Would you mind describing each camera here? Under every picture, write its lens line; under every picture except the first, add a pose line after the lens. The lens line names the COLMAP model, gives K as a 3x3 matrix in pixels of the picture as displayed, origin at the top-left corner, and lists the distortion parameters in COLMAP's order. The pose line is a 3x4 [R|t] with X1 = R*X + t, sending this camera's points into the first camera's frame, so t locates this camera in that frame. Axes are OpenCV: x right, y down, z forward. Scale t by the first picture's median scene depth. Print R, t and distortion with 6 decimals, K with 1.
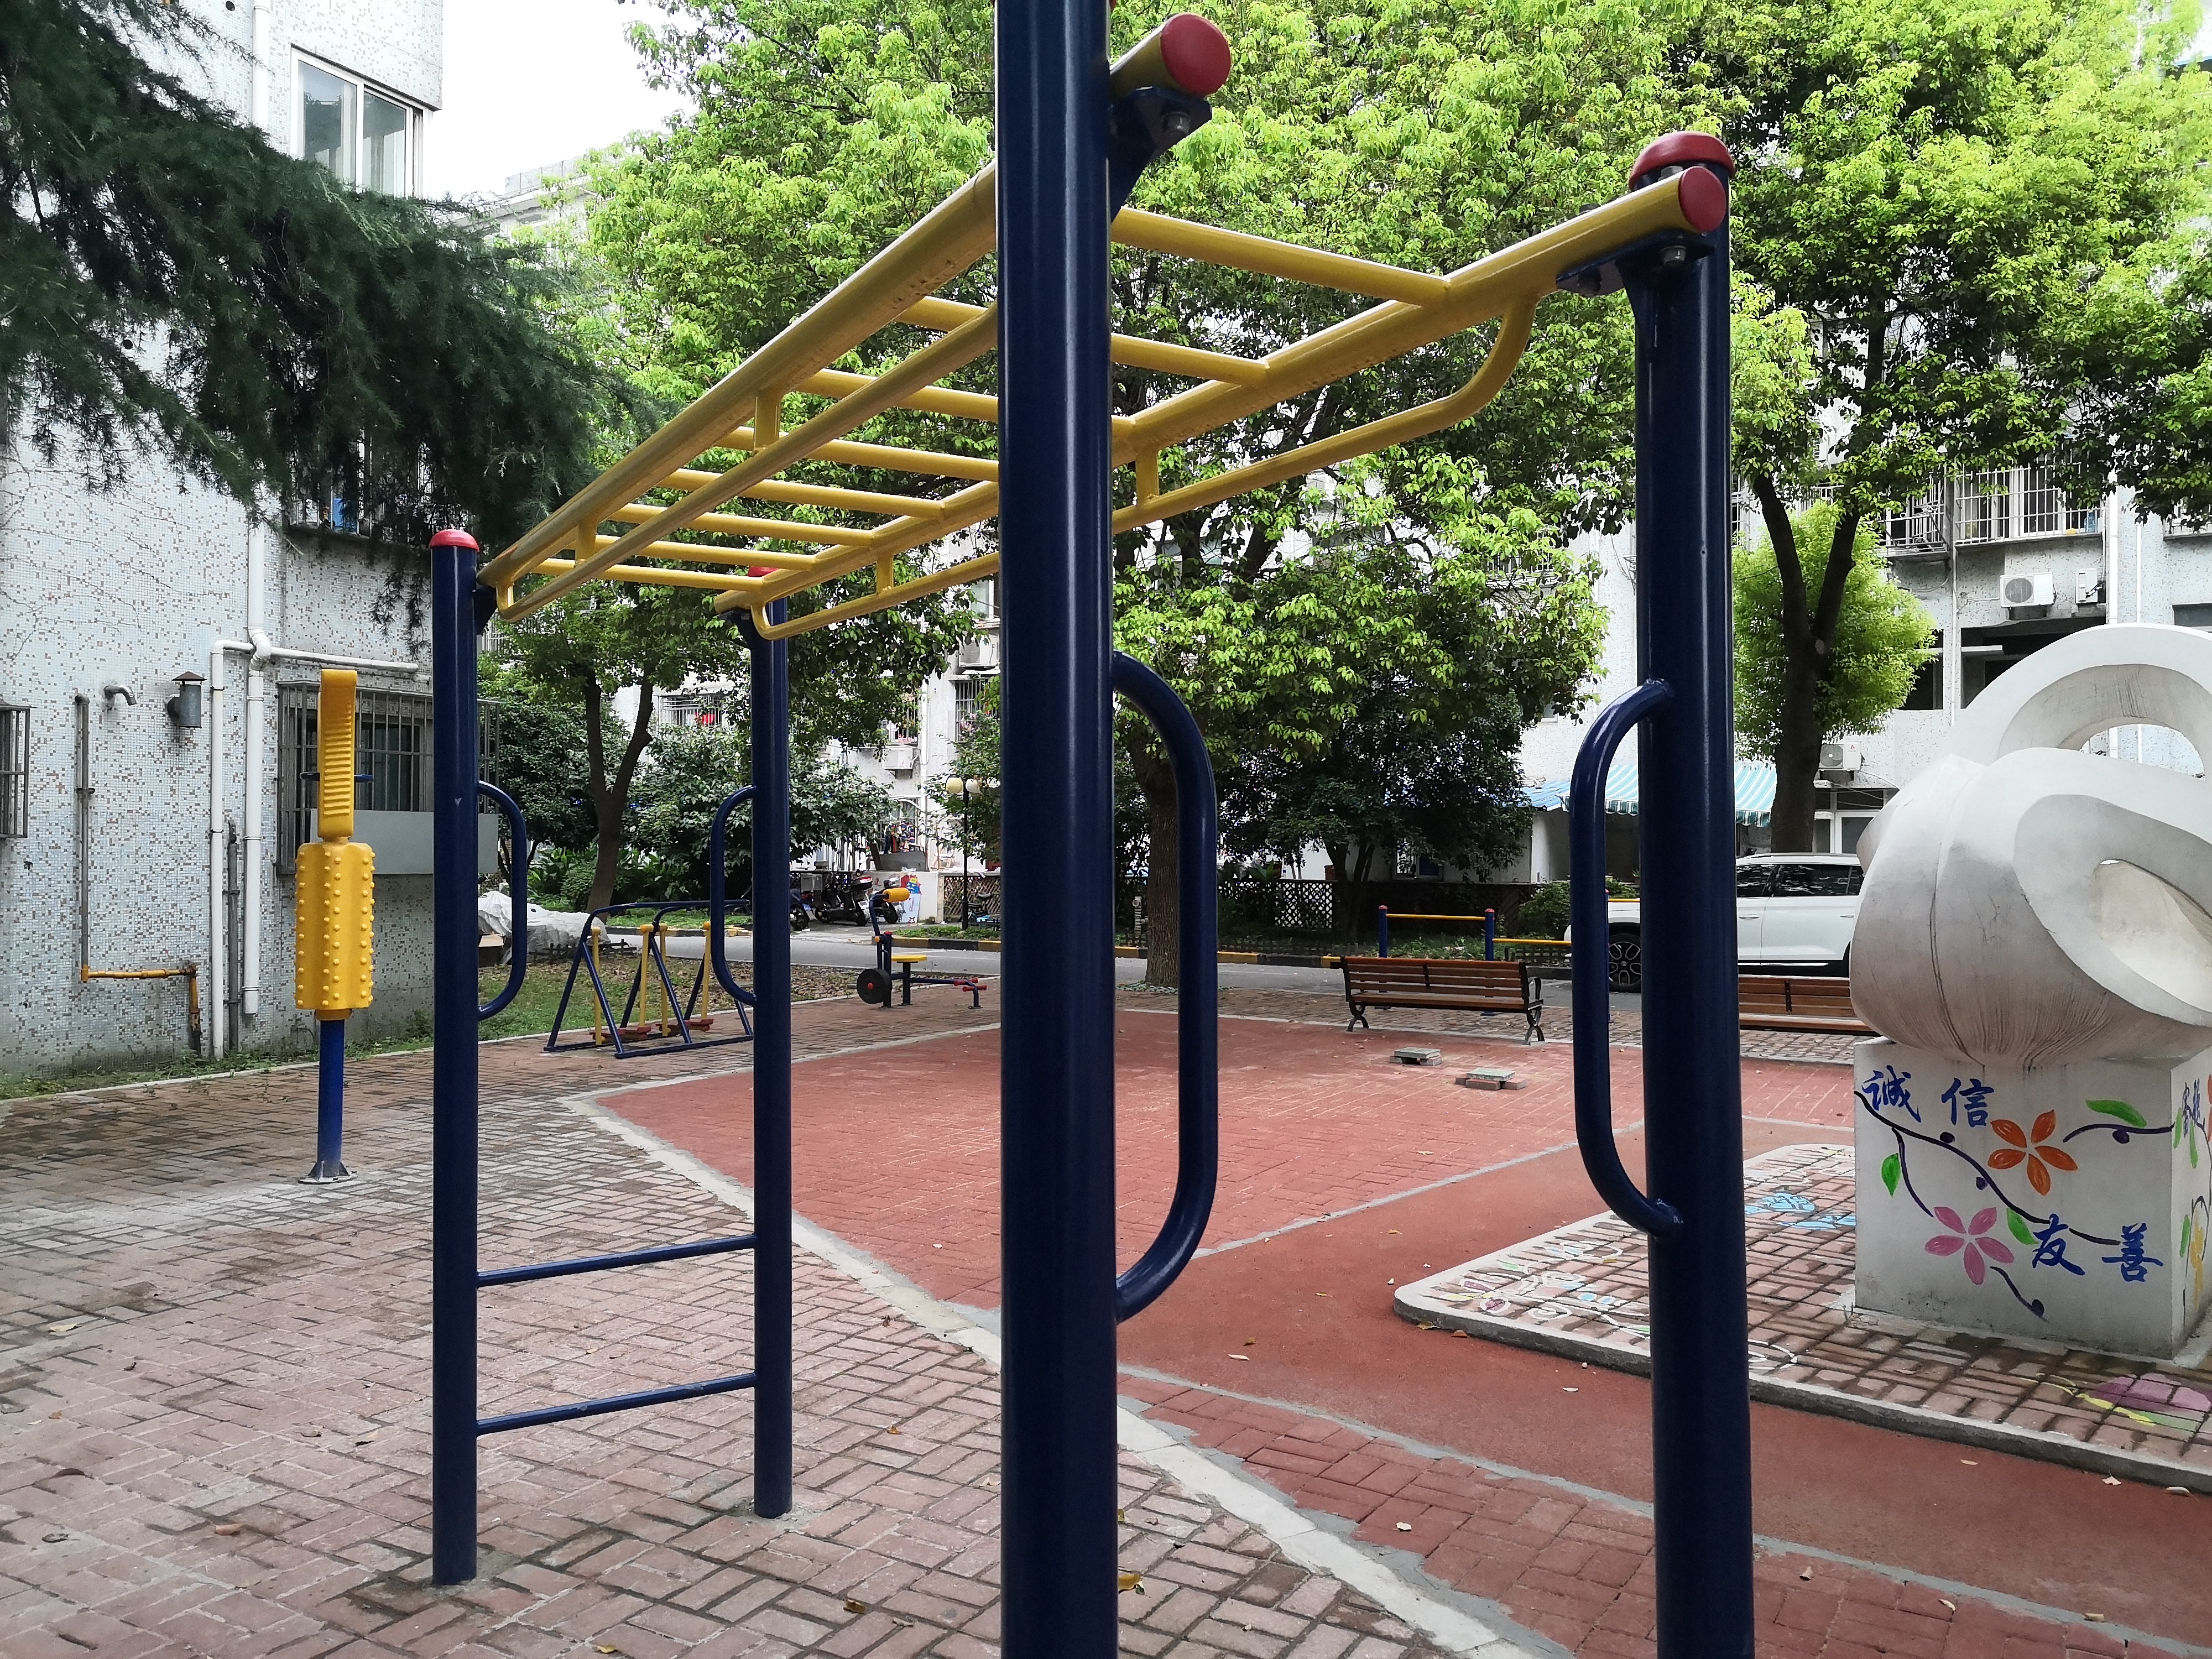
lens RADIAL K [[1671.7, 0, 1082.4], [0, 1671.7, 823.6], [0, 0, 1]] dist [0.073414, -0.067289]
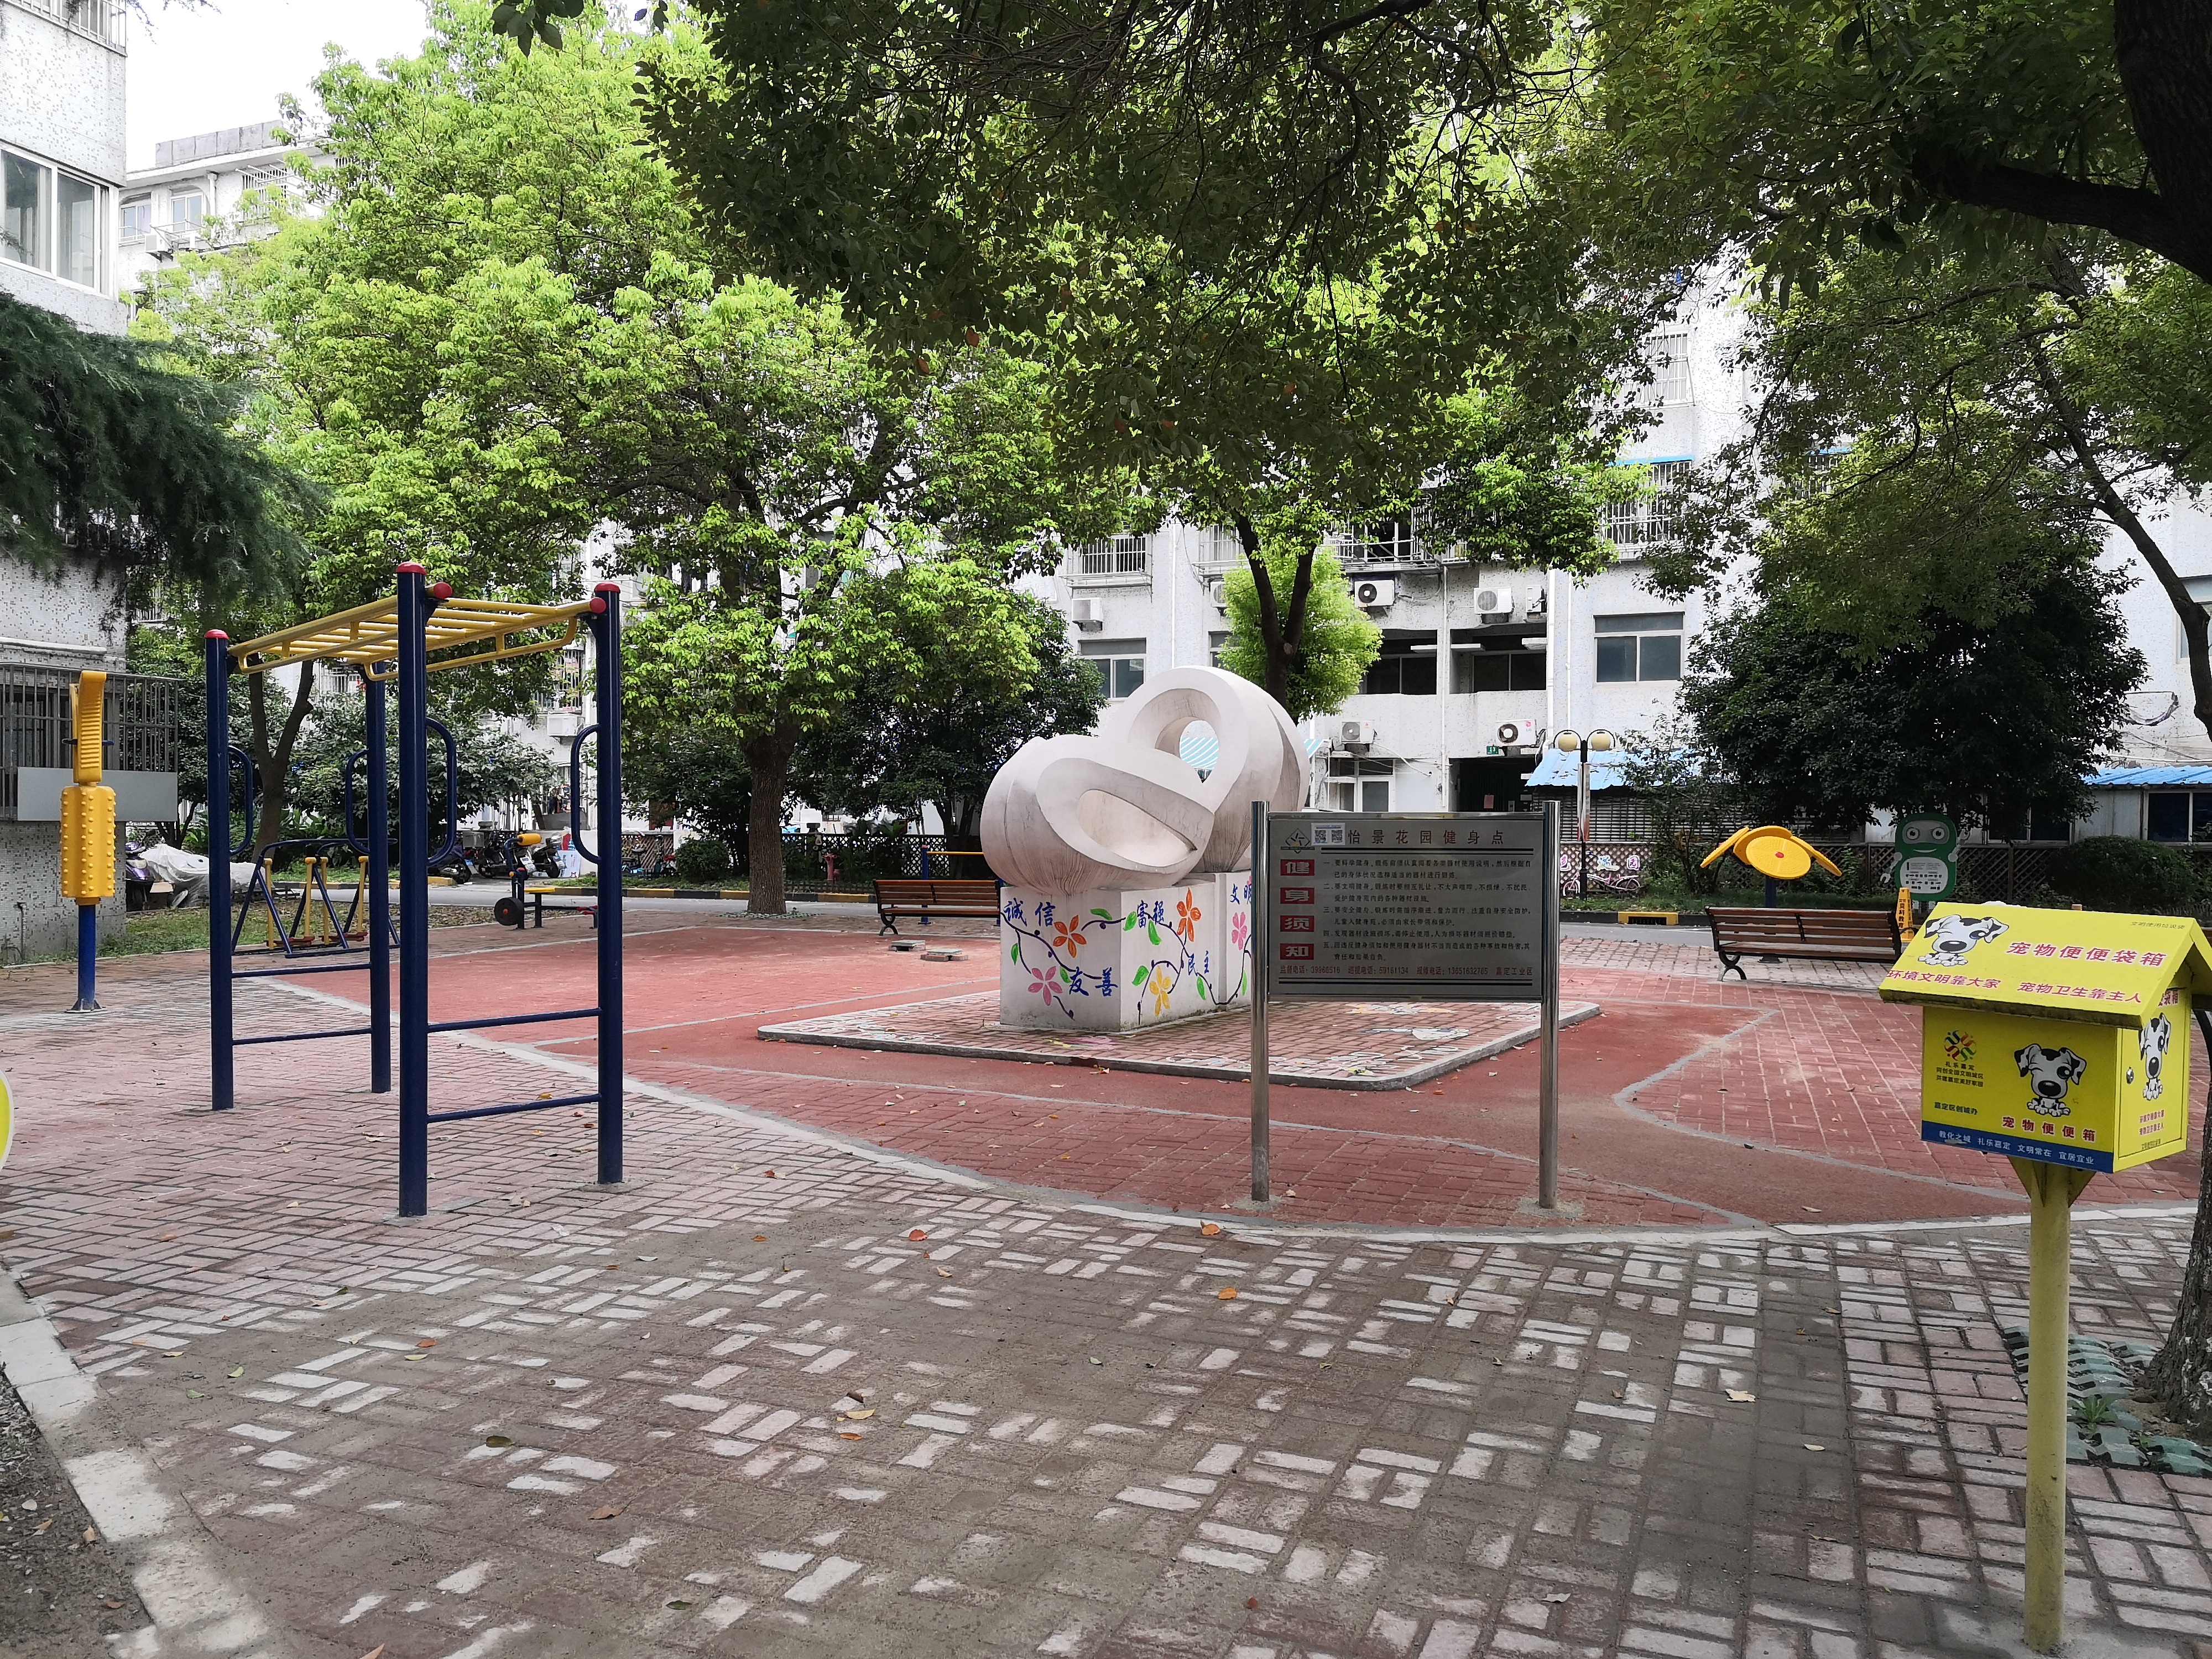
lens RADIAL K [[1651.5, 0, 1099.4], [0, 1651.5, 814.9], [0, 0, 1]] dist [0.097192, -0.113696]
pose [[0.982463, -0.002531, 0.186443, 0.048846], [-0.000133, 0.999898, 0.014274, 0.004683], [-0.186460, -0.014048, 0.982362, -0.193535]]
